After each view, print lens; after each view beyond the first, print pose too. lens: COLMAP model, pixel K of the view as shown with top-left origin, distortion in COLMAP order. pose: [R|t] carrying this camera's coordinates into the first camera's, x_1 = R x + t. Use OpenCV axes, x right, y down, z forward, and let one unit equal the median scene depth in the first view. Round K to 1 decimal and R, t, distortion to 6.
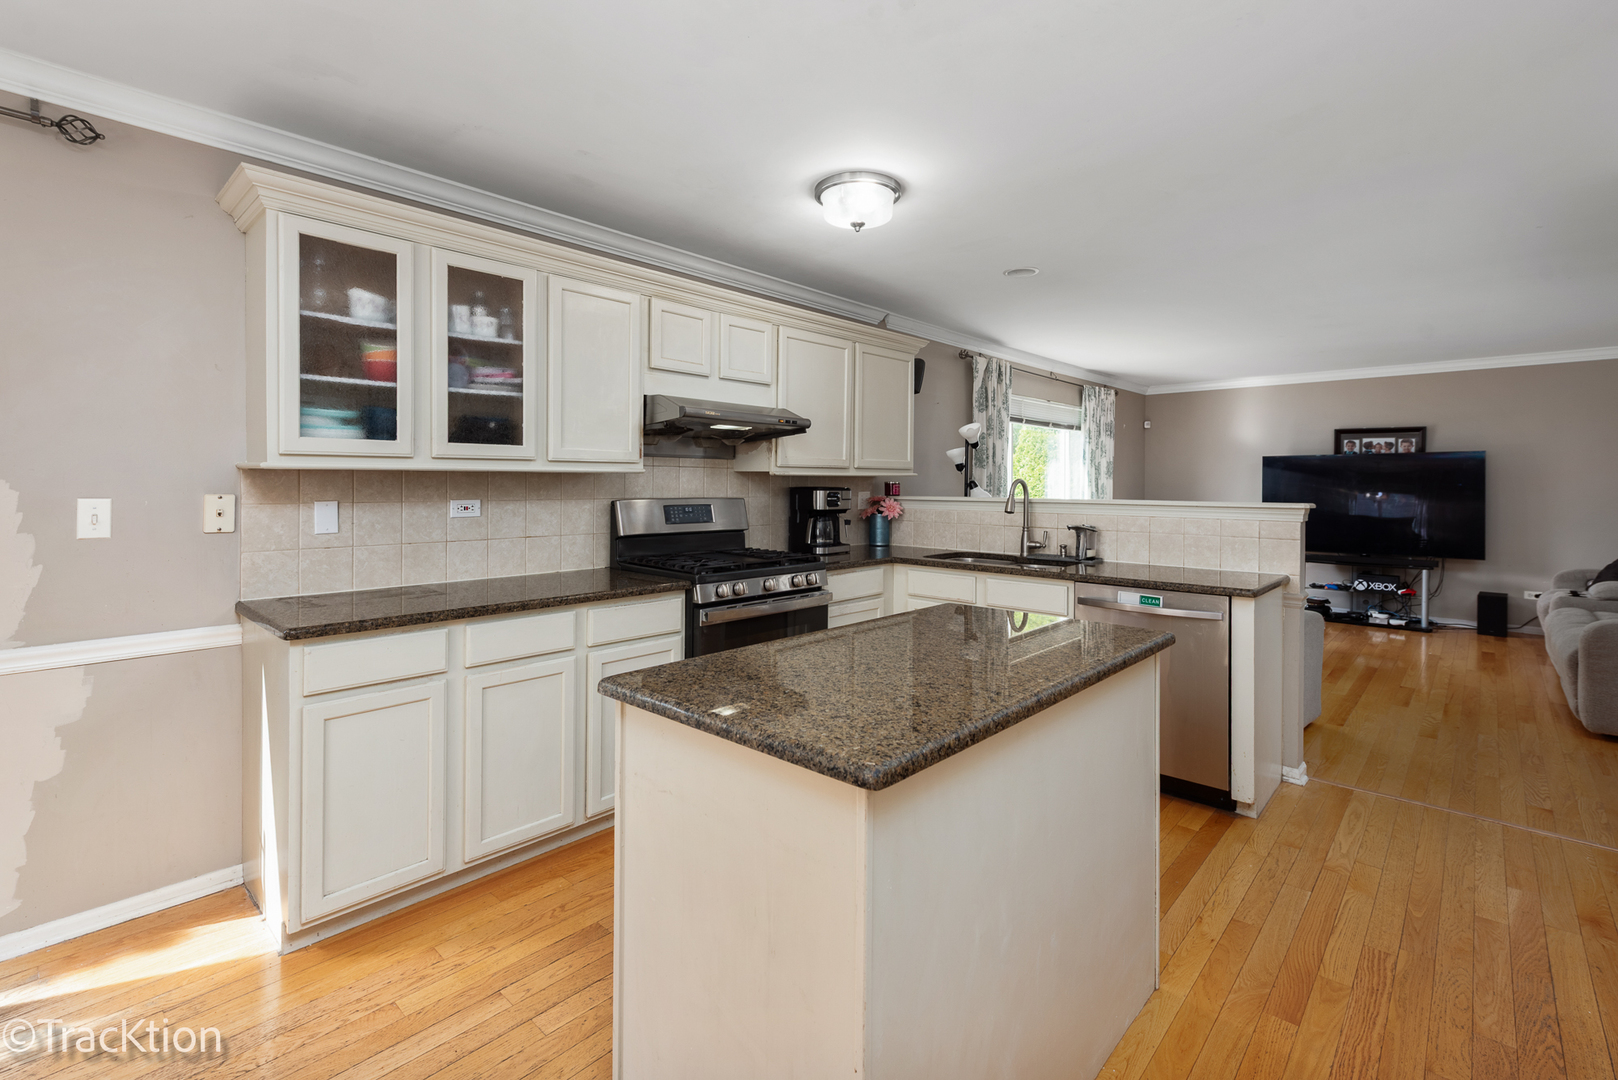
lens RADIAL K [[727.2, 0, 814.8], [0, 727.2, 486.9], [0, 0, 1]] dist [0.014301, -0.006198]
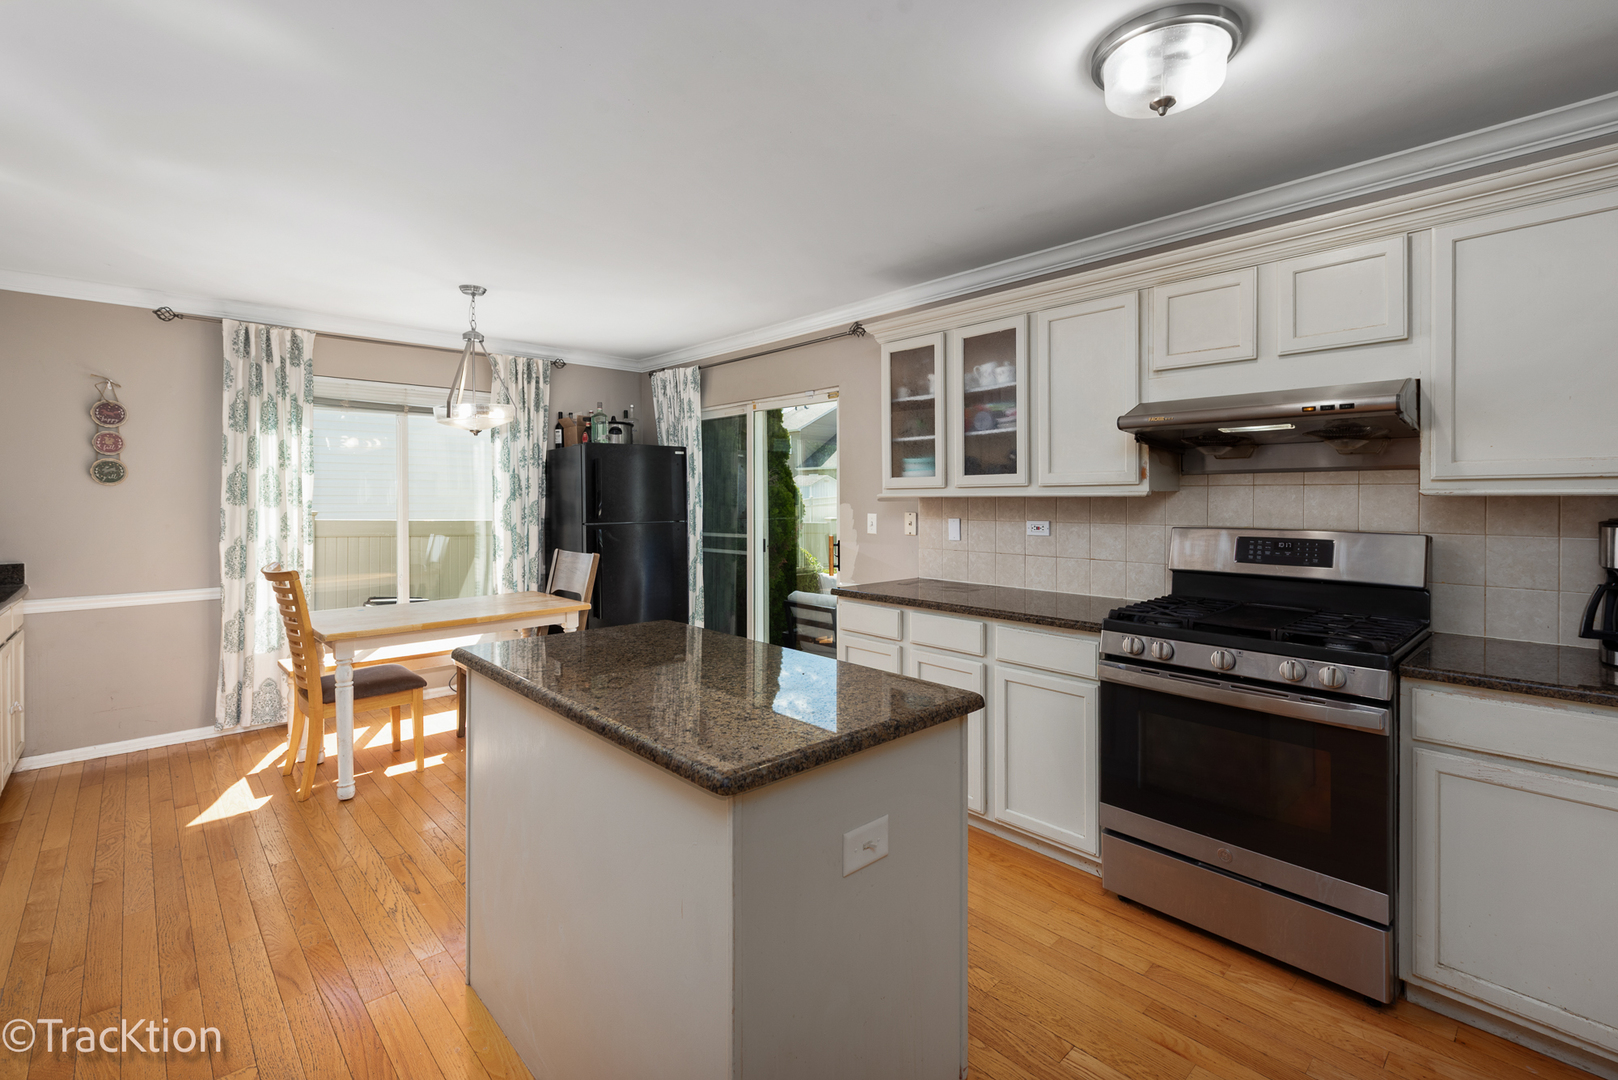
lens RADIAL K [[727.2, 0, 815.8], [0, 727.2, 500.3], [0, 0, 1]] dist [0.014301, -0.006198]
pose [[-0.083268, -0.001578, -0.996526, 0.489127], [-0.004604, 0.999989, -0.001198, -0.008149], [0.996517, 0.004489, -0.083274, 0.513673]]
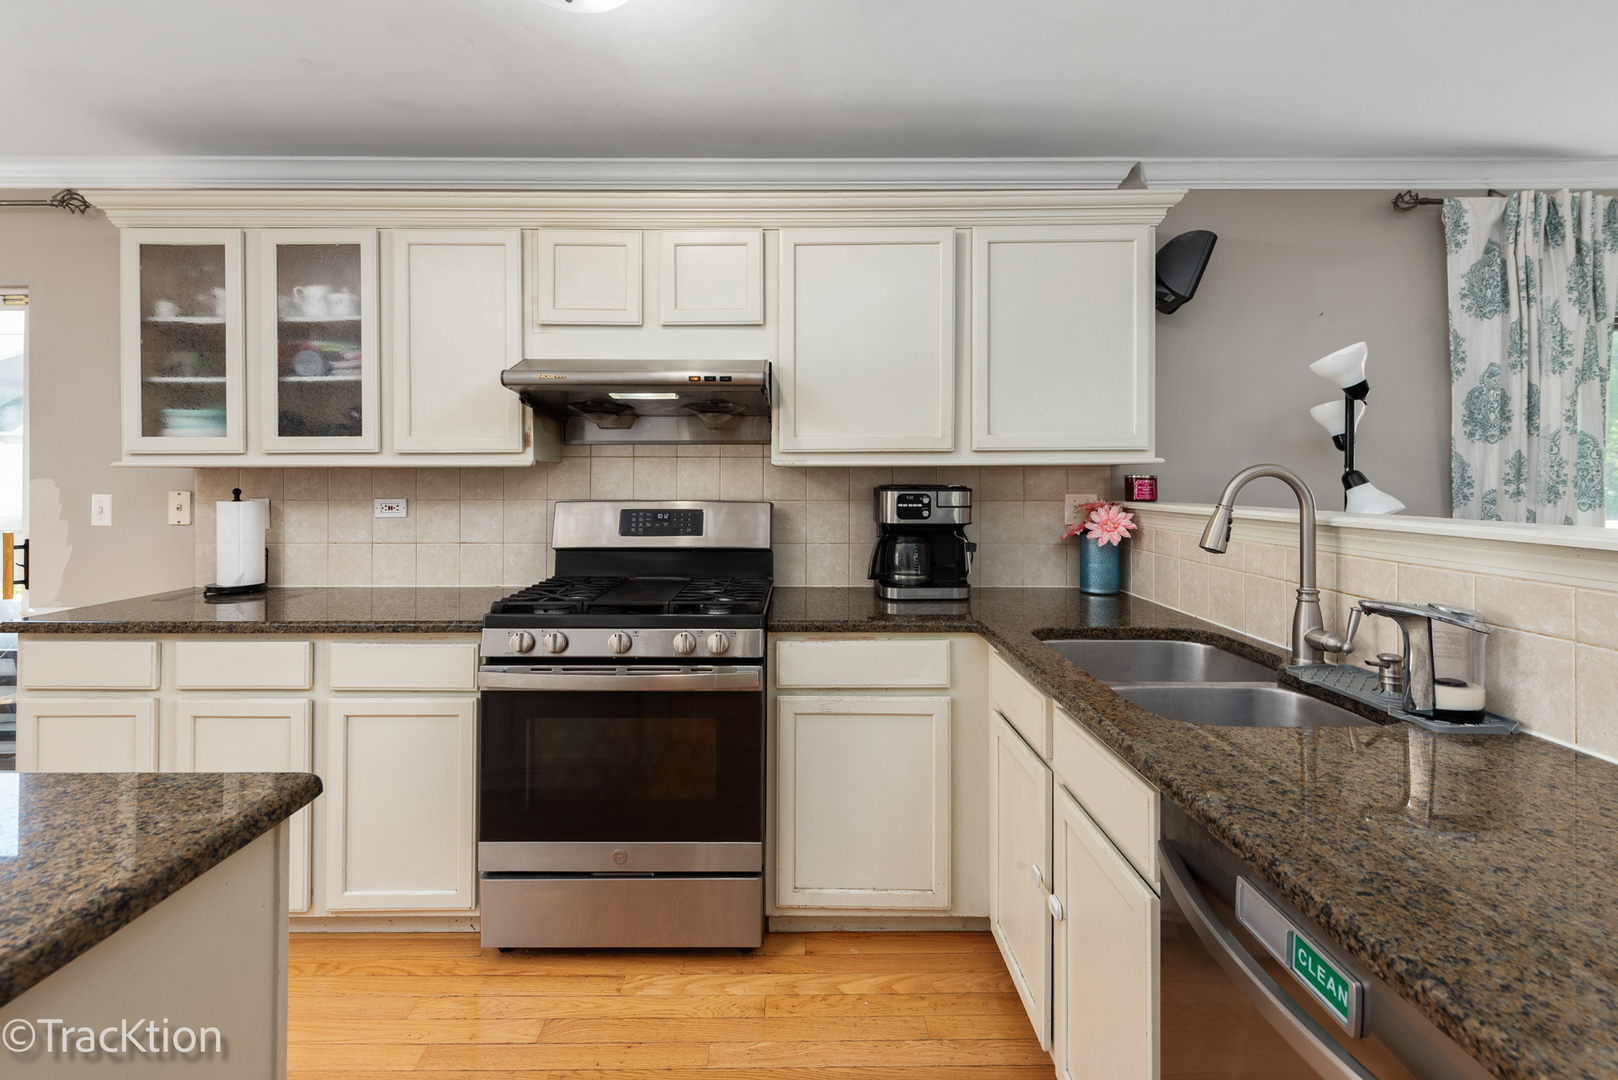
lens RADIAL K [[727.2, 0, 797.8], [0, 727.2, 475.1], [0, 0, 1]] dist [0.014301, -0.006198]
pose [[0.675251, -0.010145, -0.737519, 0.377231], [0.000177, 0.999908, -0.013592, 0.000373], [0.737588, 0.009048, 0.675190, 0.523543]]
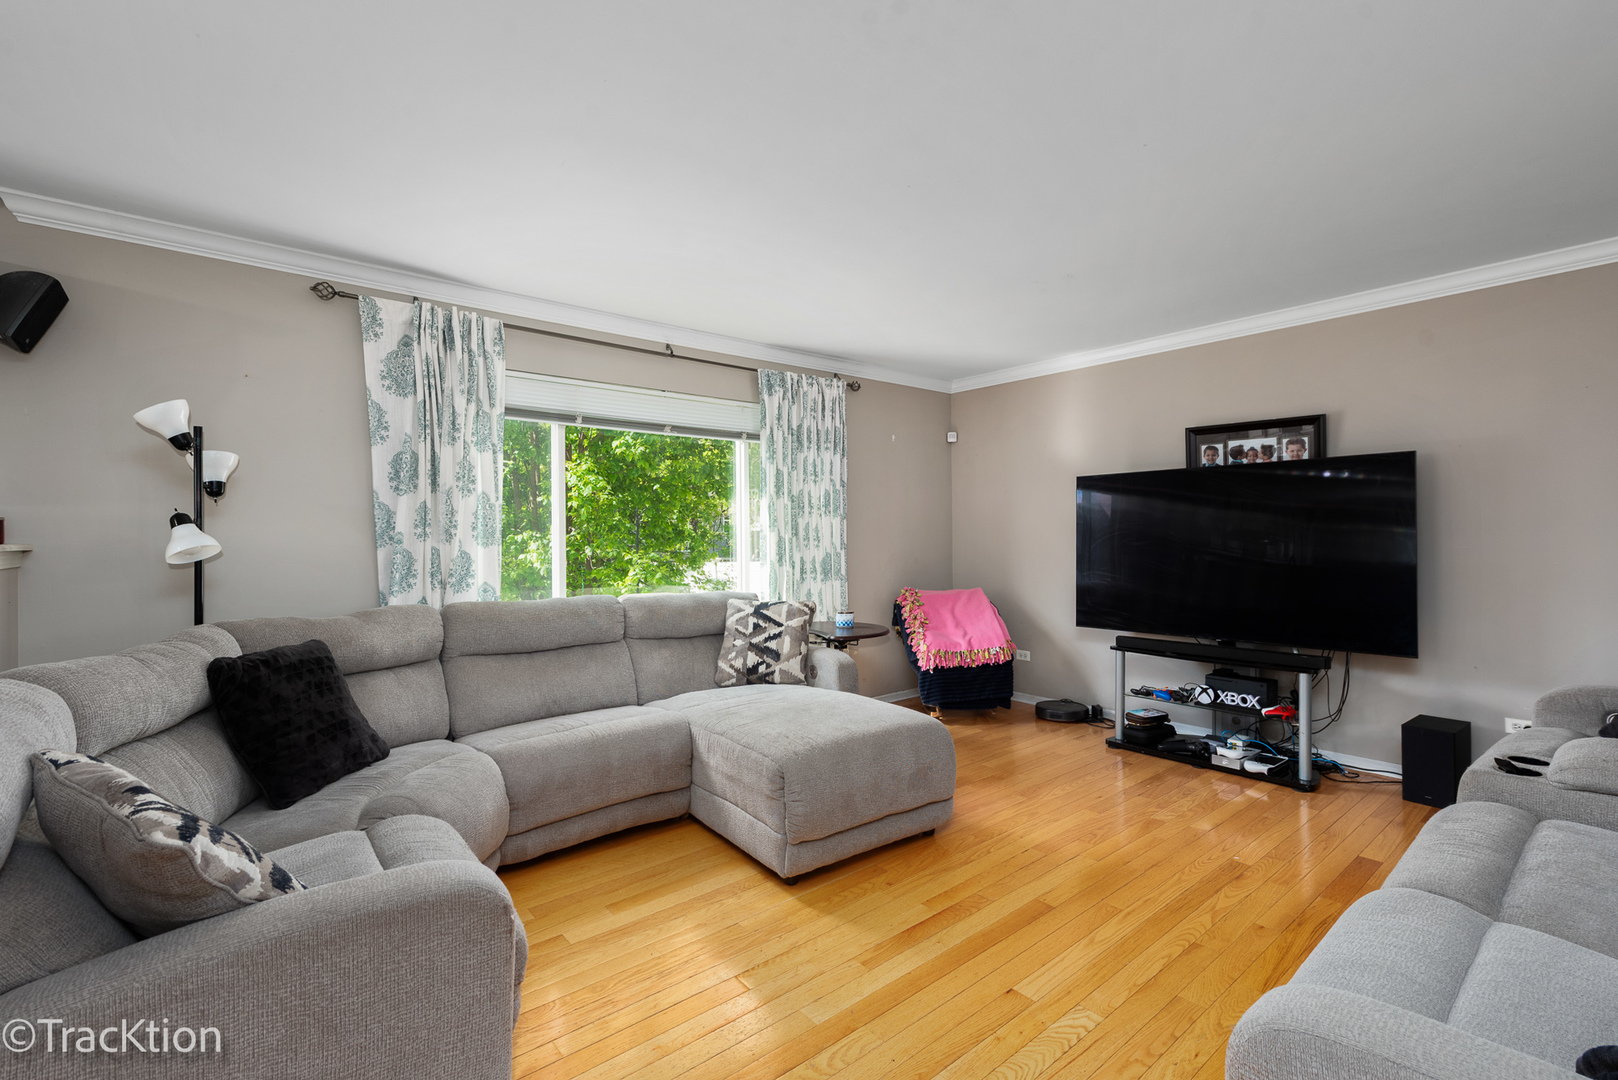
lens RADIAL K [[727.2, 0, 805.1], [0, 727.2, 538.8], [0, 0, 1]] dist [0.014301, -0.006198]
pose [[0.991487, -0.011305, -0.129718, 0.842120], [0.010820, 0.999932, -0.004449, 0.019475], [0.129759, 0.003007, 0.991541, 0.649632]]
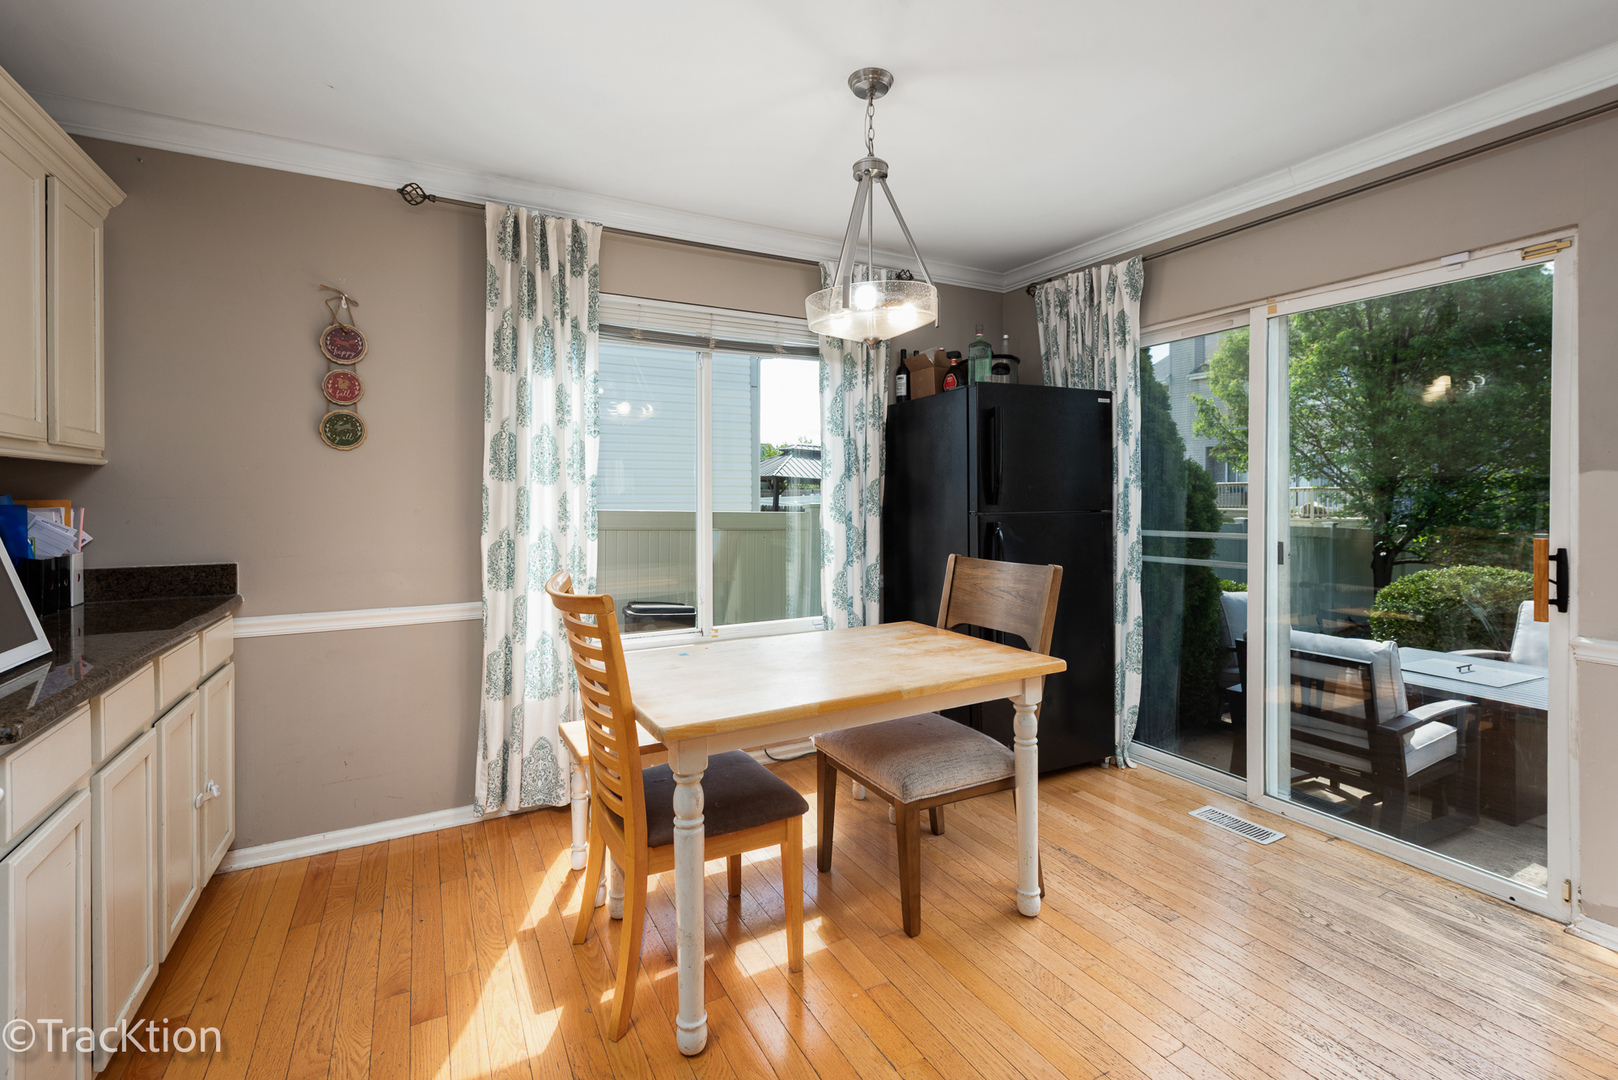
lens RADIAL K [[727.2, 0, 804.6], [0, 727.2, 492.1], [0, 0, 1]] dist [0.014301, -0.006198]
pose [[-0.341045, -0.008099, -0.940012, 0.108541], [-0.004372, 0.999966, -0.007029, 0.013919], [0.940037, 0.001713, -0.341069, 0.145829]]
